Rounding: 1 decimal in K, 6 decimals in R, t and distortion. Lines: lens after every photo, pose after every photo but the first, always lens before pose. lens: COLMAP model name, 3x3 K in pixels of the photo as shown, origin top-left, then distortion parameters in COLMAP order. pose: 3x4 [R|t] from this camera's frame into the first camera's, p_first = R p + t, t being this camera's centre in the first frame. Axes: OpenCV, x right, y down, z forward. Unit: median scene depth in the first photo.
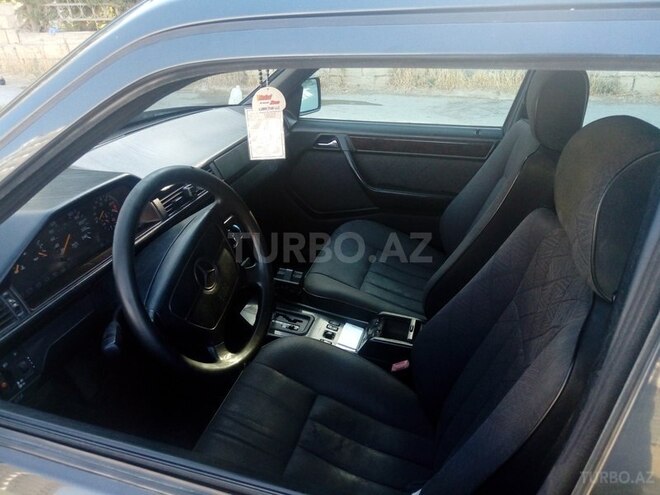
lens RADIAL K [[493.7, 0, 332.8], [0, 493.7, 244.8], [0, 0, 1]] dist [0.035687, -0.023685]
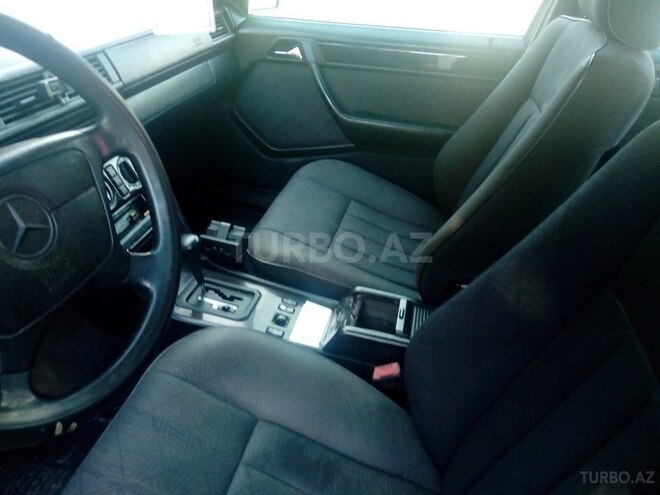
lens RADIAL K [[493.7, 0, 332.8], [0, 493.7, 244.8], [0, 0, 1]] dist [0.035687, -0.023685]
pose [[0.996993, 0.021349, 0.074493, 0.010601], [-0.028134, 0.995430, 0.091255, 0.013610], [-0.072204, -0.093076, 0.993037, 0.320162]]
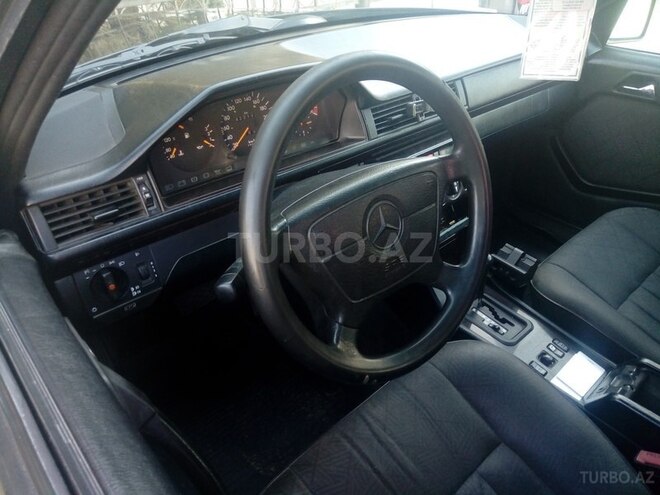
lens RADIAL K [[493.7, 0, 332.8], [0, 493.7, 244.8], [0, 0, 1]] dist [0.035687, -0.023685]
pose [[0.853632, 0.306139, -0.421417, -0.019040], [-0.258992, 0.951414, 0.166537, -0.006803], [0.451925, -0.033018, 0.891445, 0.253239]]
